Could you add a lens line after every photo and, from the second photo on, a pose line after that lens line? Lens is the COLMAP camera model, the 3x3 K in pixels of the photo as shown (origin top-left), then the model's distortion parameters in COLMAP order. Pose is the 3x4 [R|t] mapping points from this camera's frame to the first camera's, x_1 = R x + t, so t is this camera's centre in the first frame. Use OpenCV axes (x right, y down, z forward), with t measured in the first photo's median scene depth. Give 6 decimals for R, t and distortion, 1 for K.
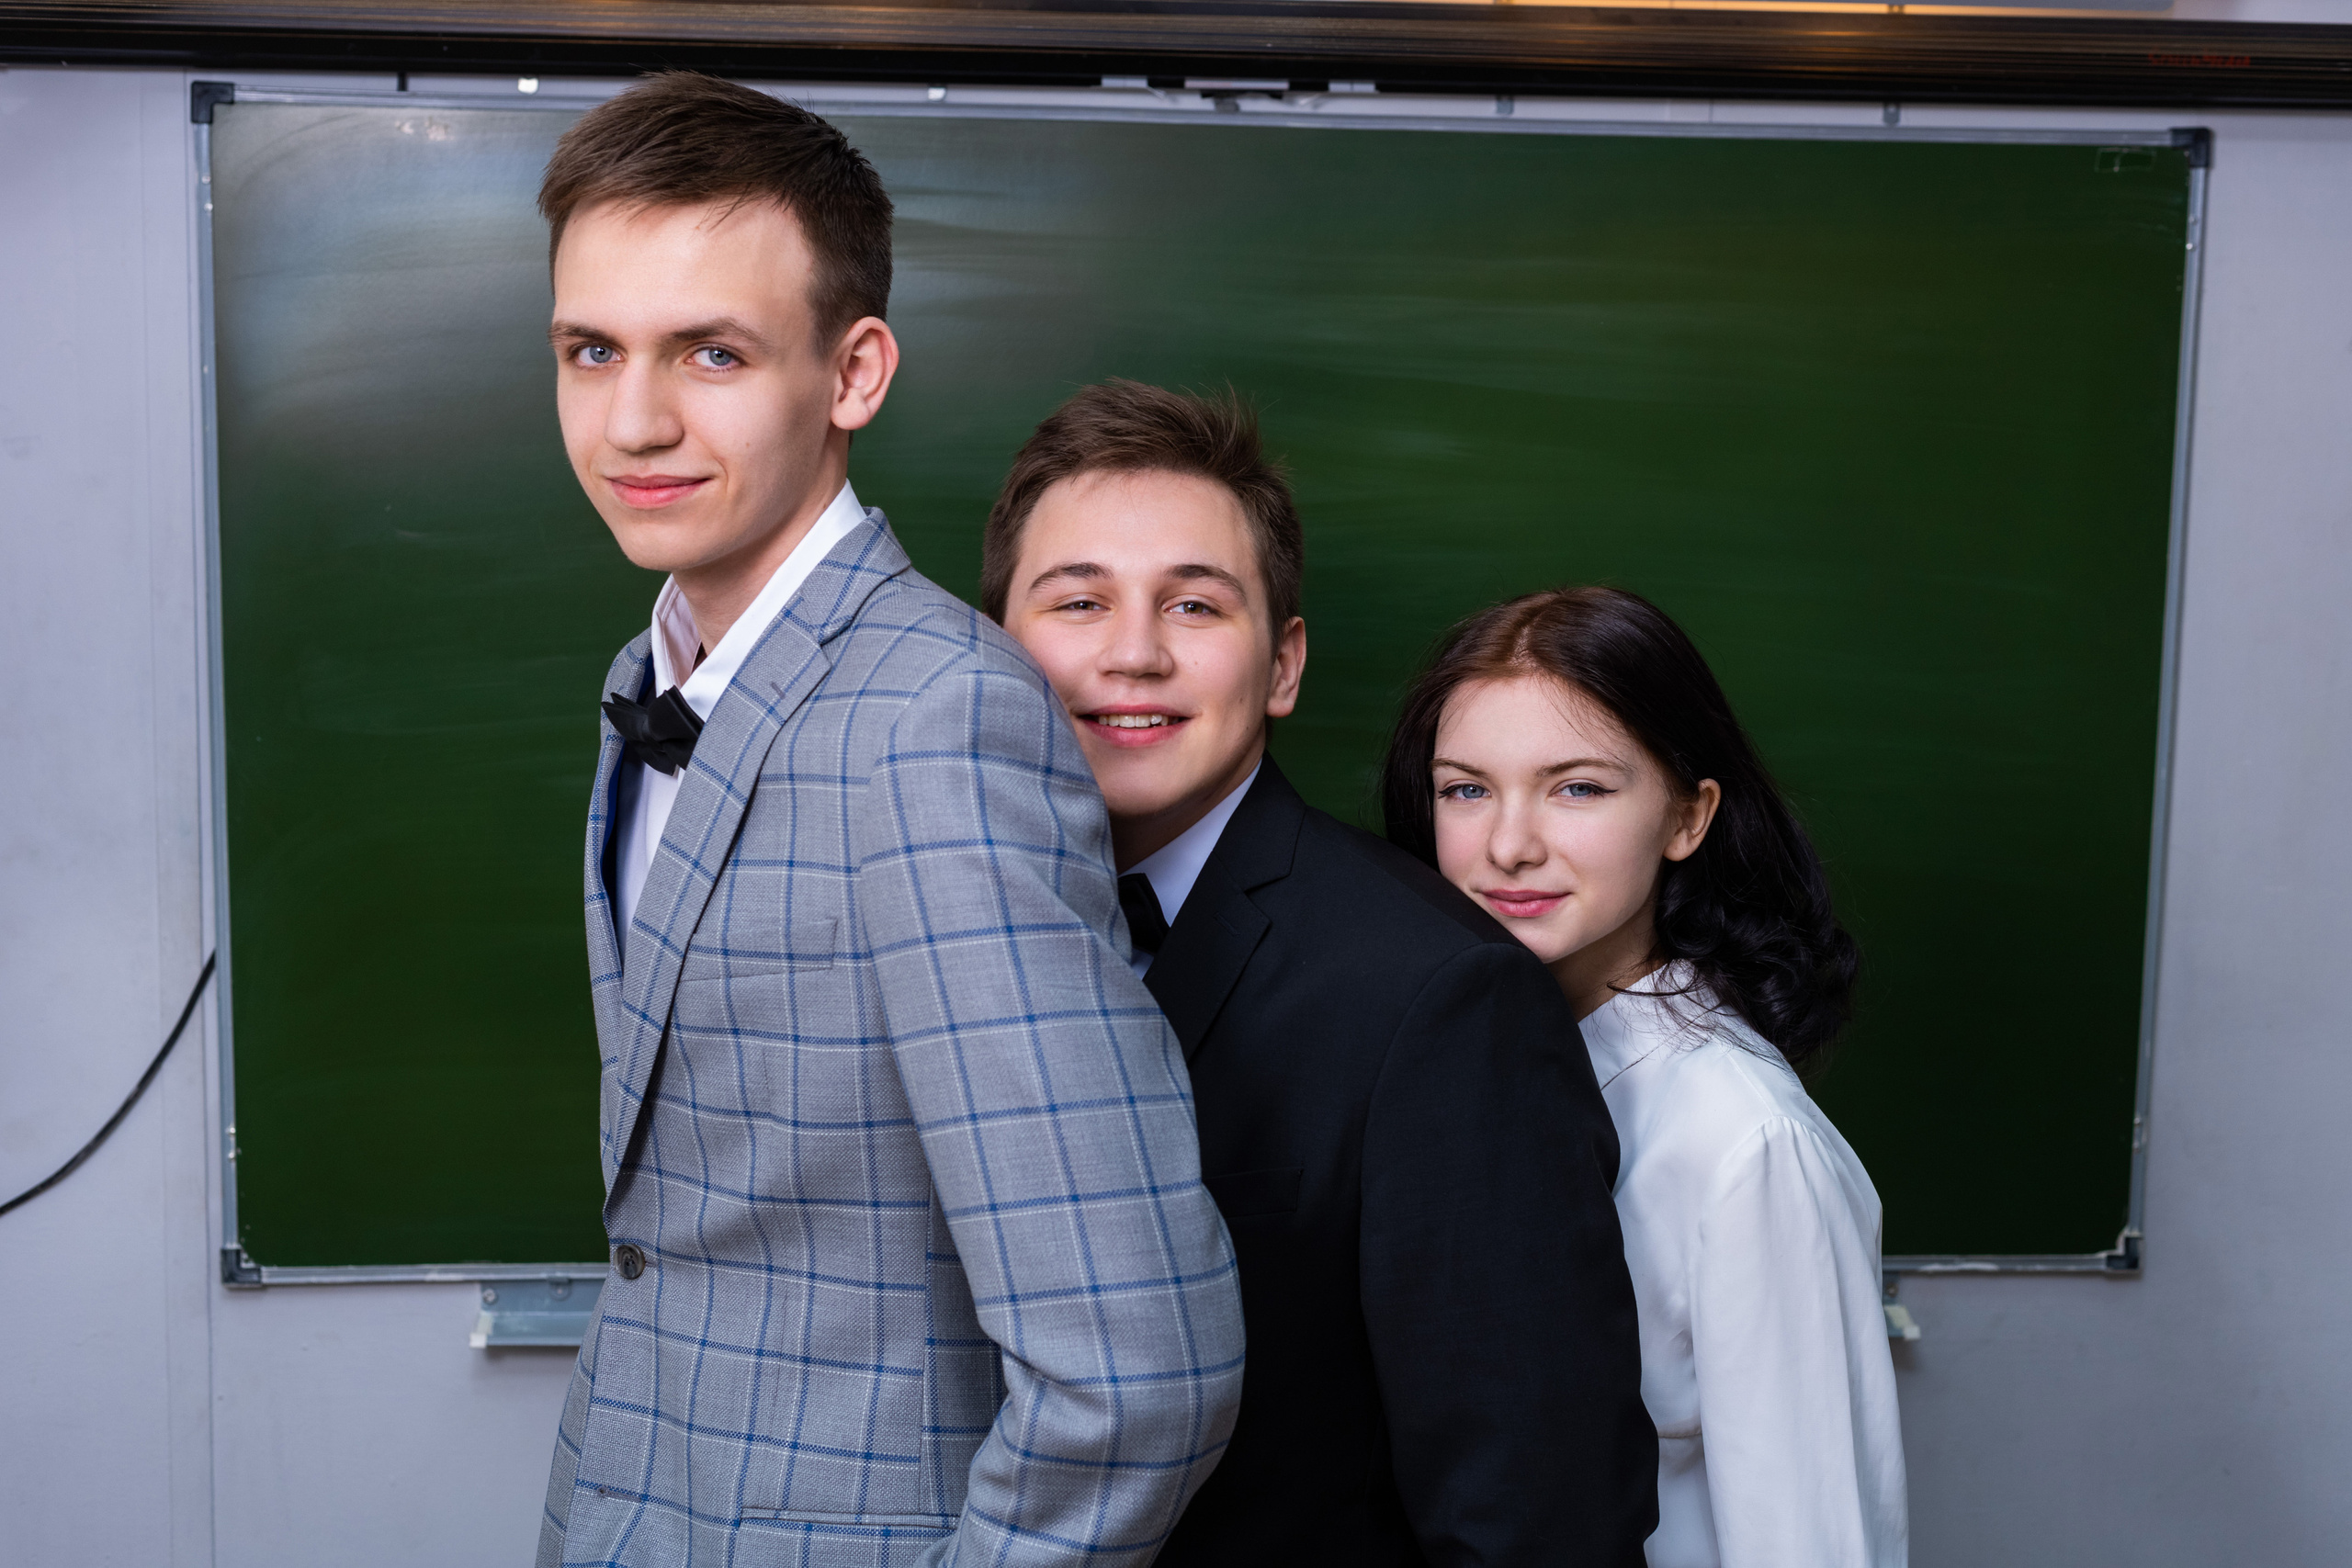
lens RADIAL K [[3404.0, 0, 1176.0], [0, 3404.0, 784.0], [0, 0, 1]] dist [0.008704, 0.025397]
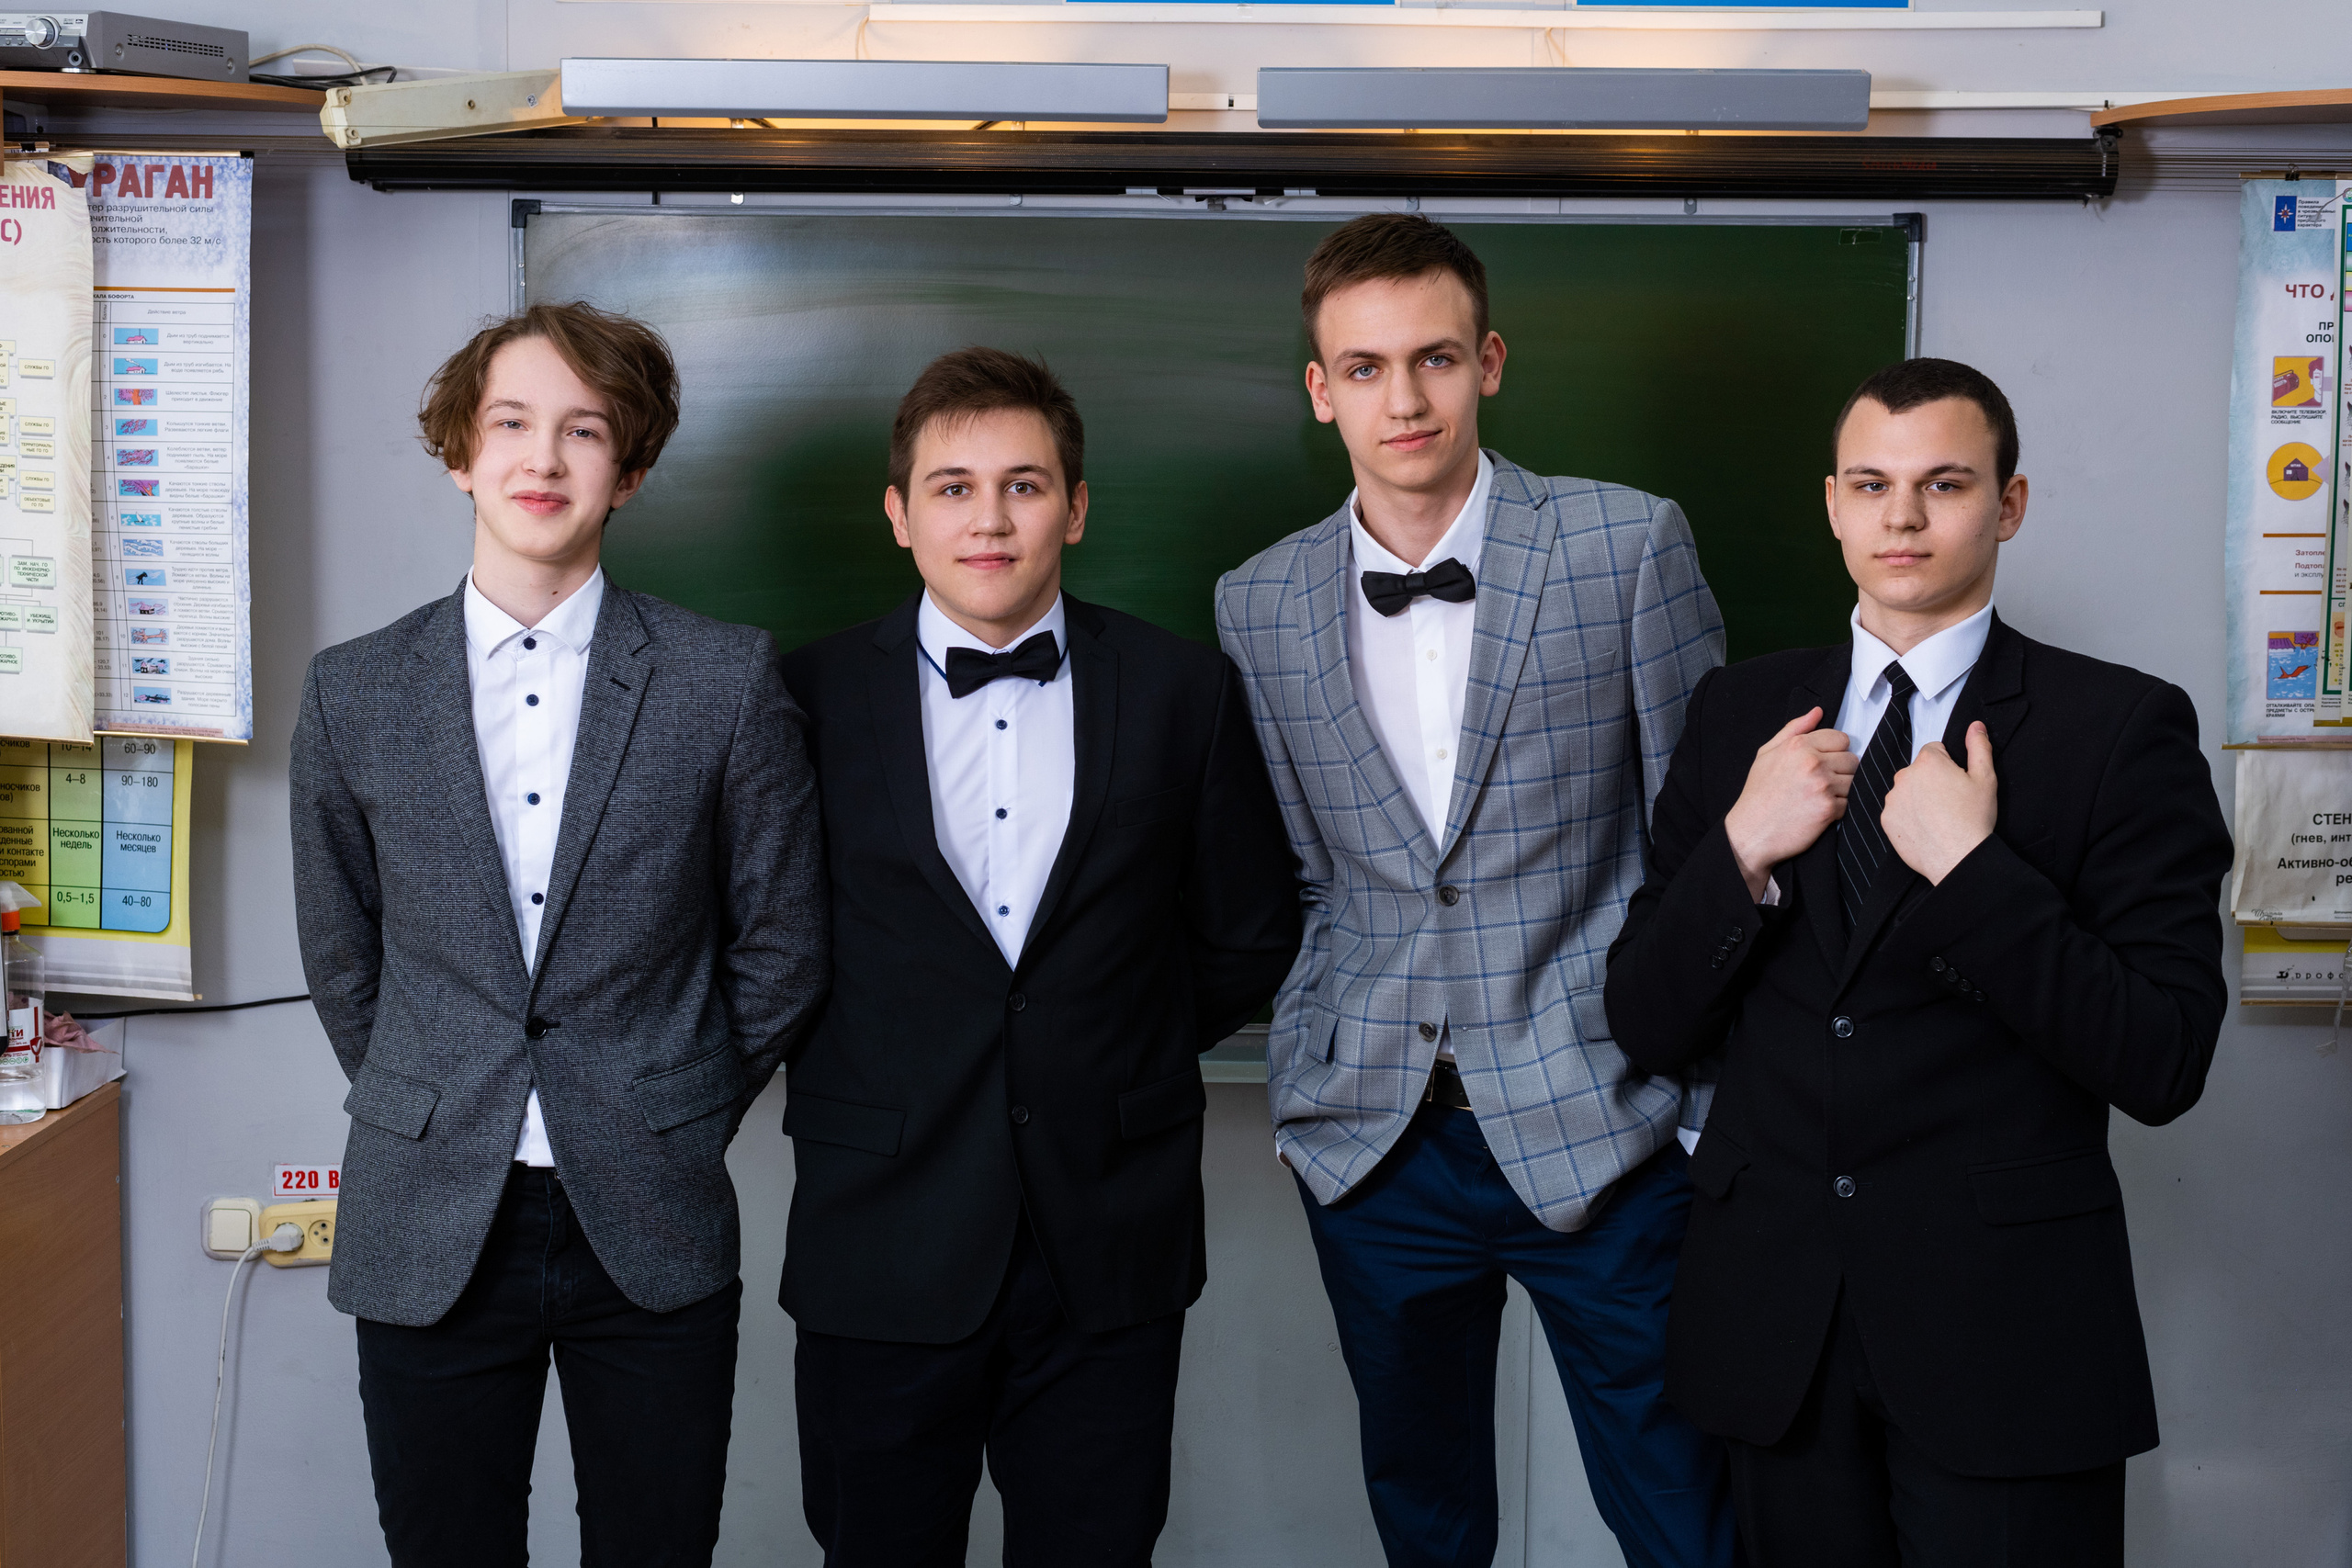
lens RADIAL K [[3404.0, 0, 1176.0], [0, 3404.0, 784.0], [0, 0, 1]] dist [0.008704, 0.025397]
pose [[0.993003, 0.006896, -0.117891, 0.169375], [-0.010406, 0.999520, -0.029181, 0.085372], [0.117633, 0.030204, 0.992598, -0.414525]]
